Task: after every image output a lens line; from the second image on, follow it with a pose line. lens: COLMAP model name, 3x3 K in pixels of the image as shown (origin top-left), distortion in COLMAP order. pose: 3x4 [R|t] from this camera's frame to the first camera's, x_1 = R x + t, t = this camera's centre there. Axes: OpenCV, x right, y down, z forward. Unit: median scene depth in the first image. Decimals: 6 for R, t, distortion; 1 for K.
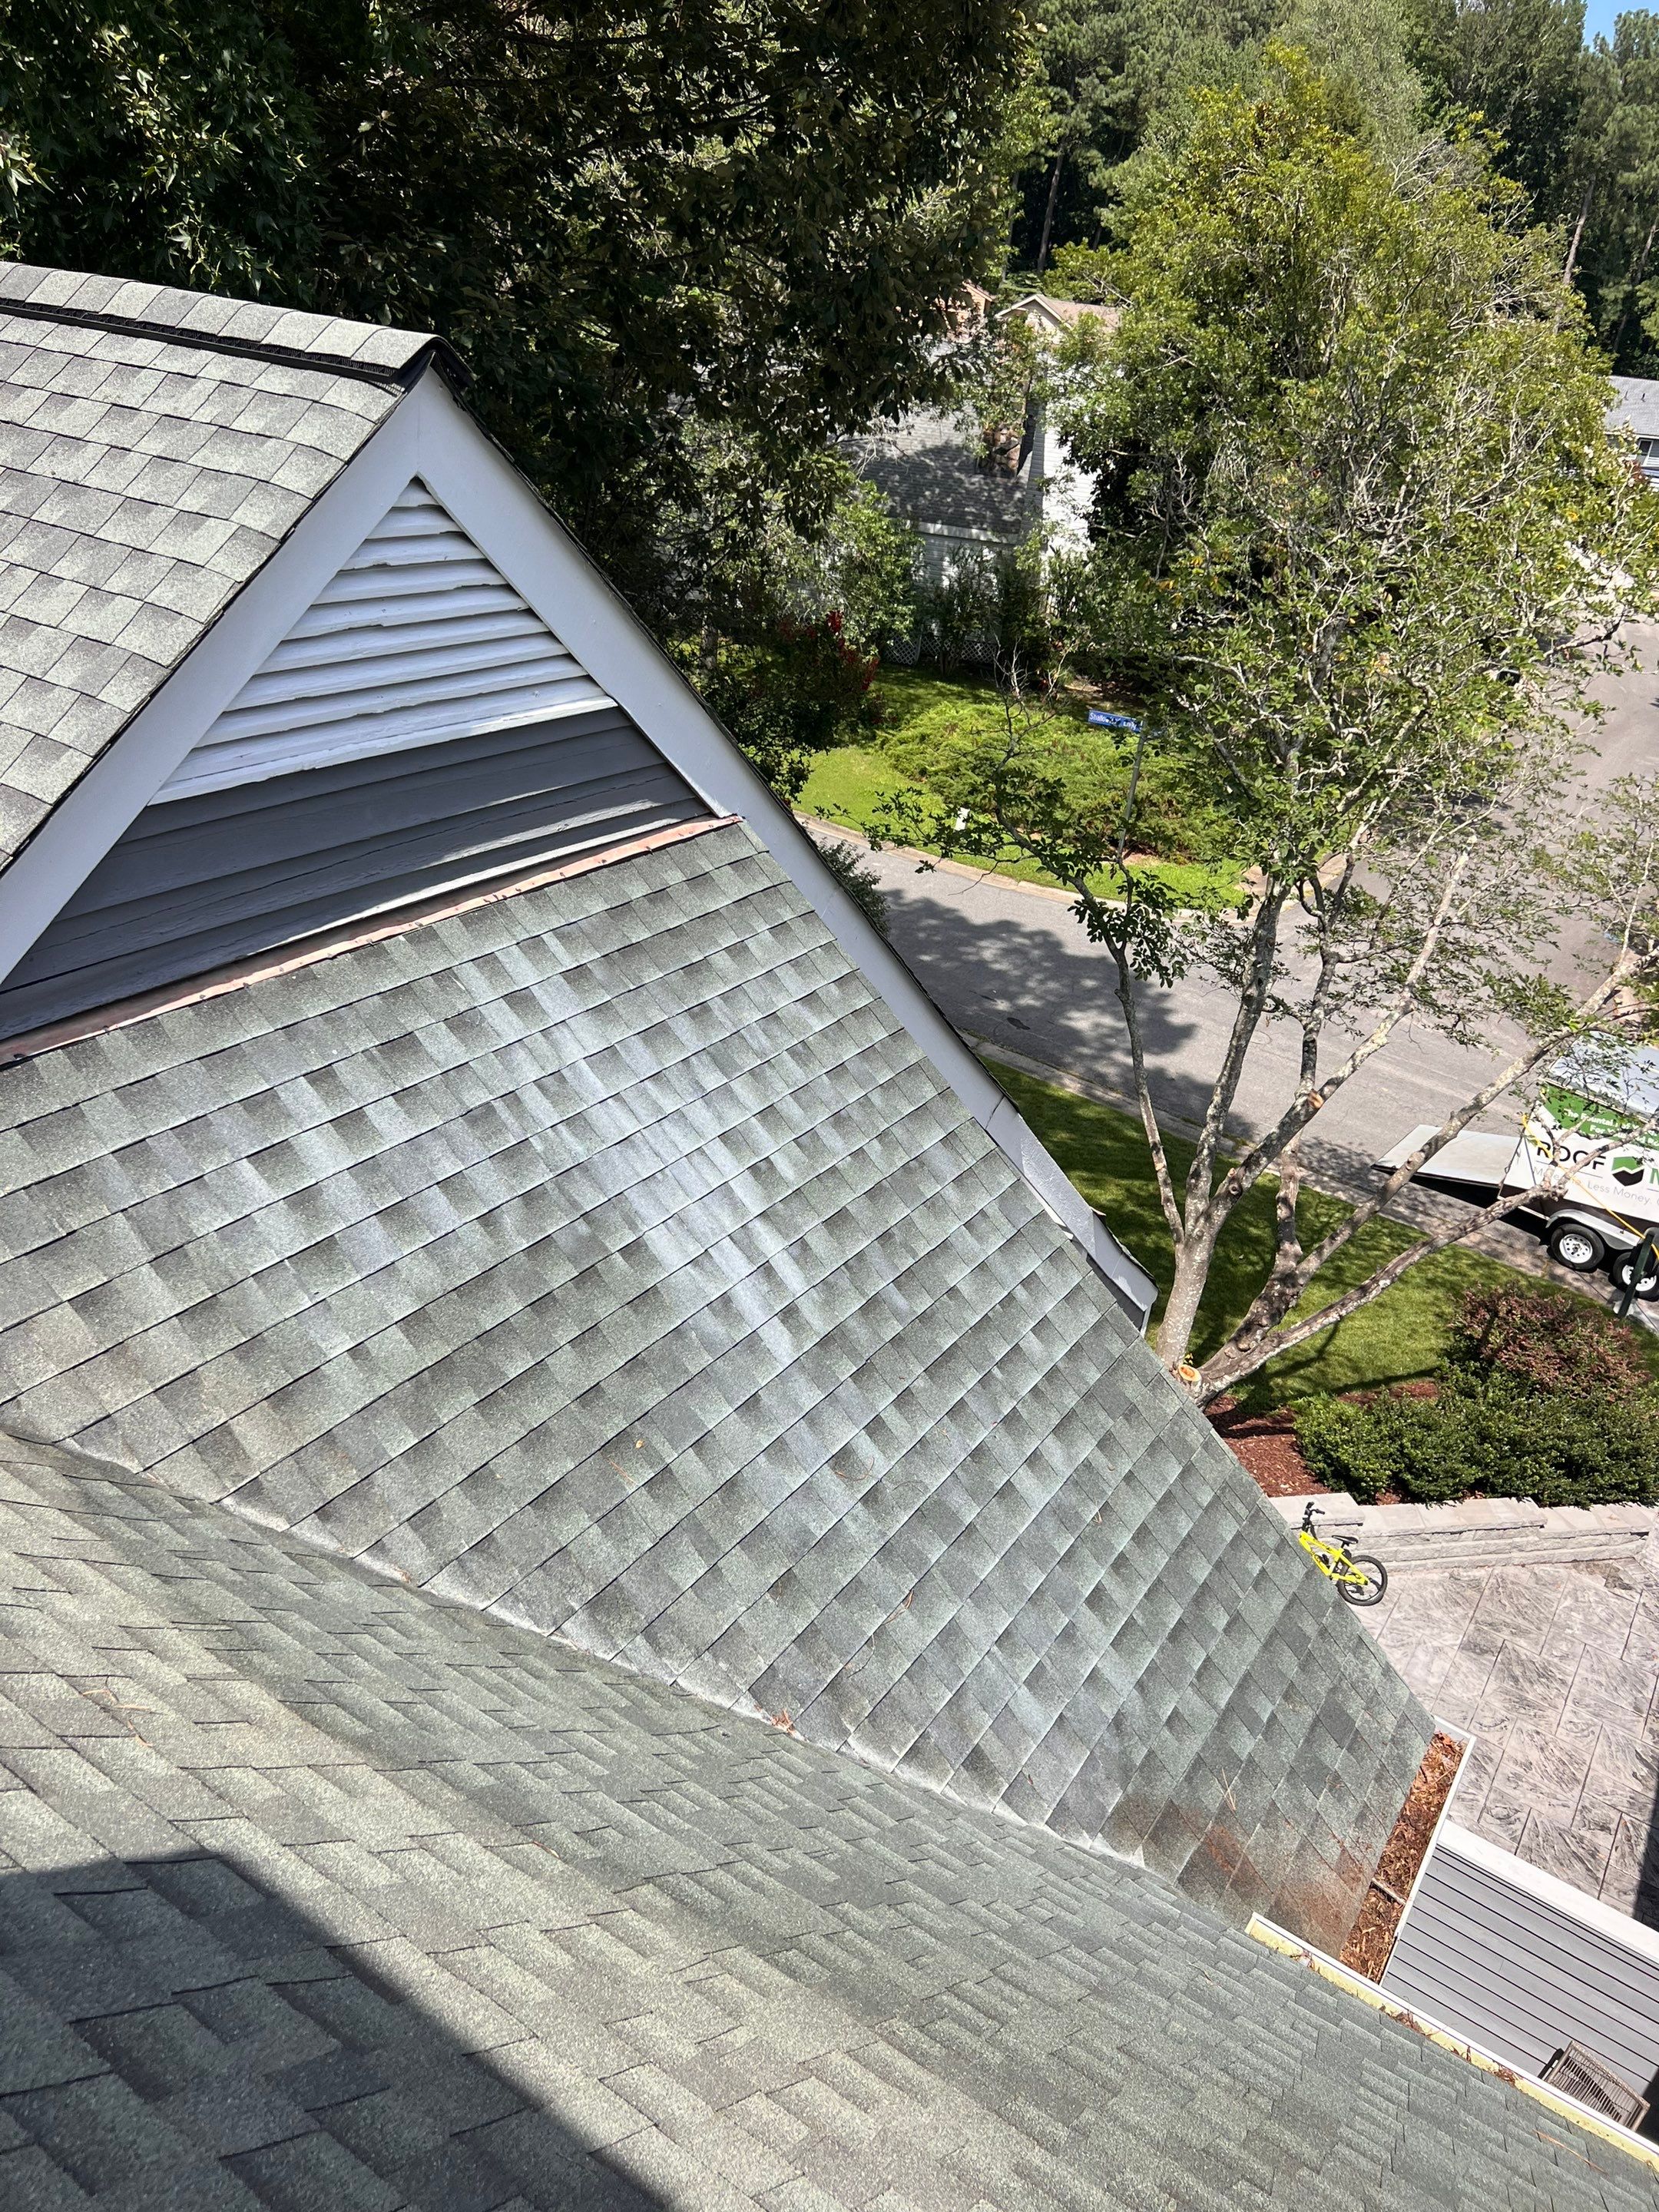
lens RADIAL K [[1531.1, 0, 829.5], [0, 1531.1, 1106.0], [0, 0, 1]] dist [-0.005087, -0.029593]
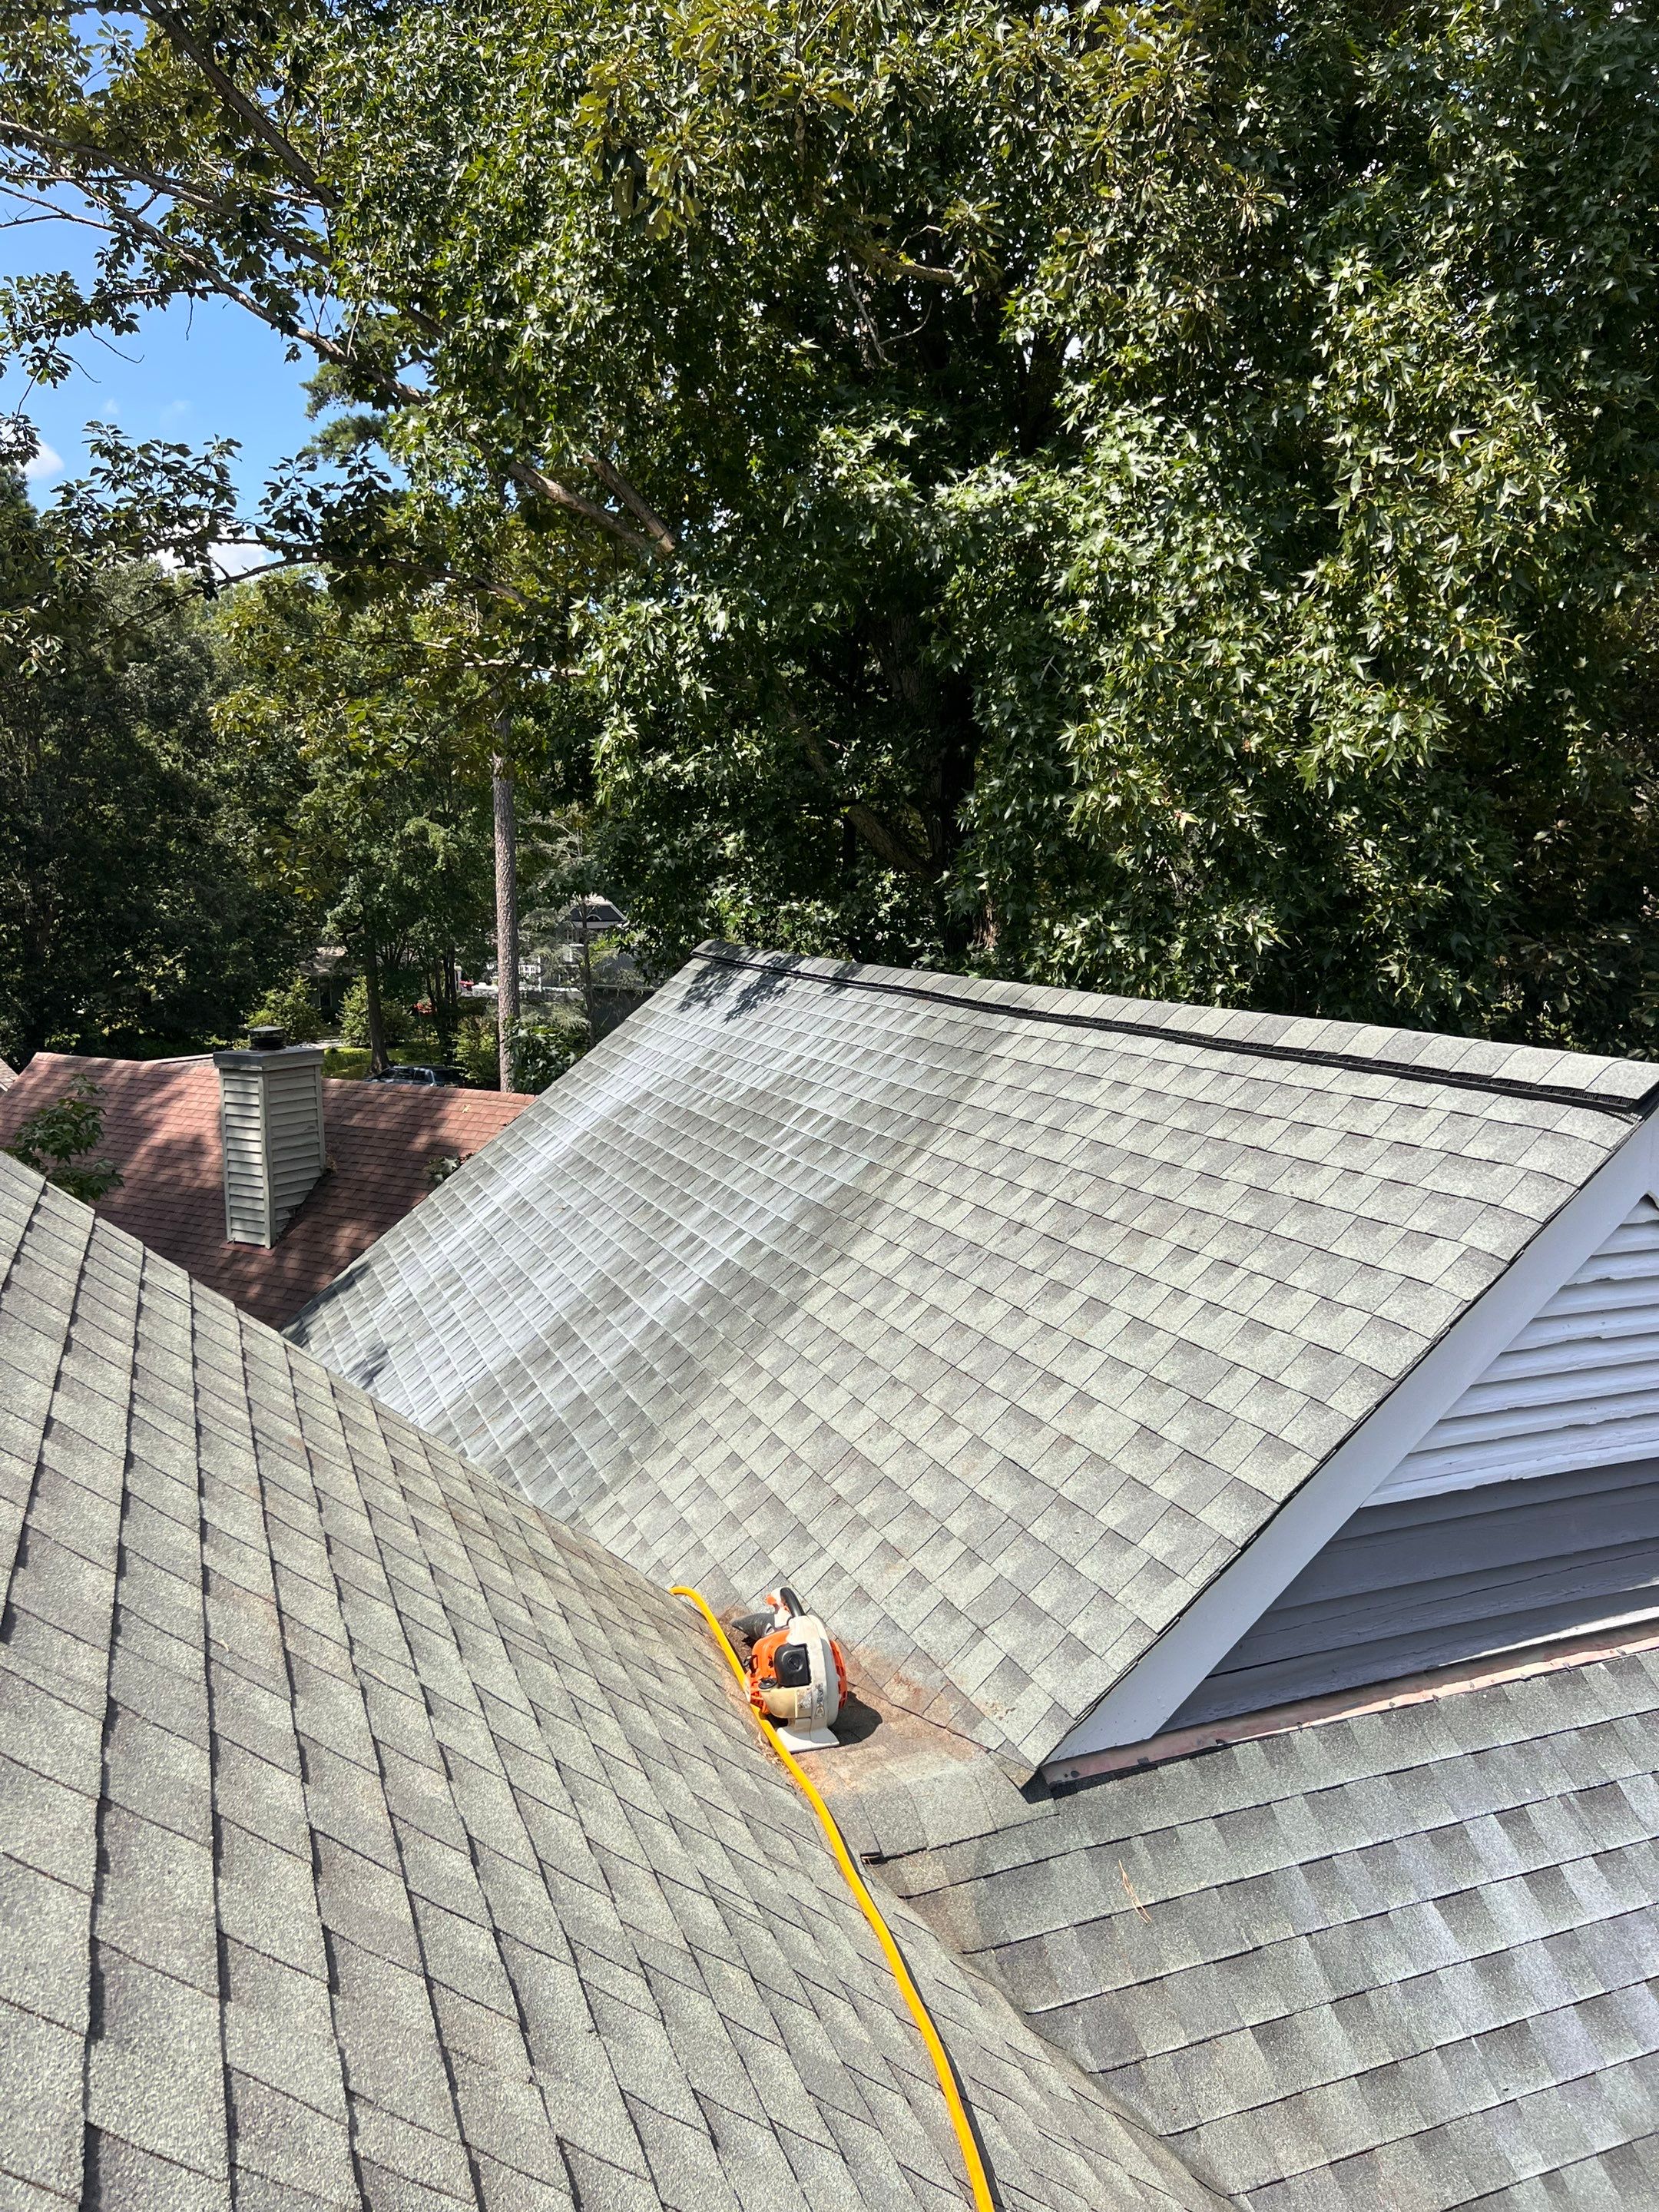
lens RADIAL K [[1546.6, 0, 829.5], [0, 1546.6, 1106.0], [0, 0, 1]] dist [0.005797, -0.034660]
pose [[0.796958, -0.034720, -0.603036, -0.088901], [-0.185536, 0.936013, -0.299091, -0.068729], [0.574834, 0.350248, 0.739521, -0.074320]]
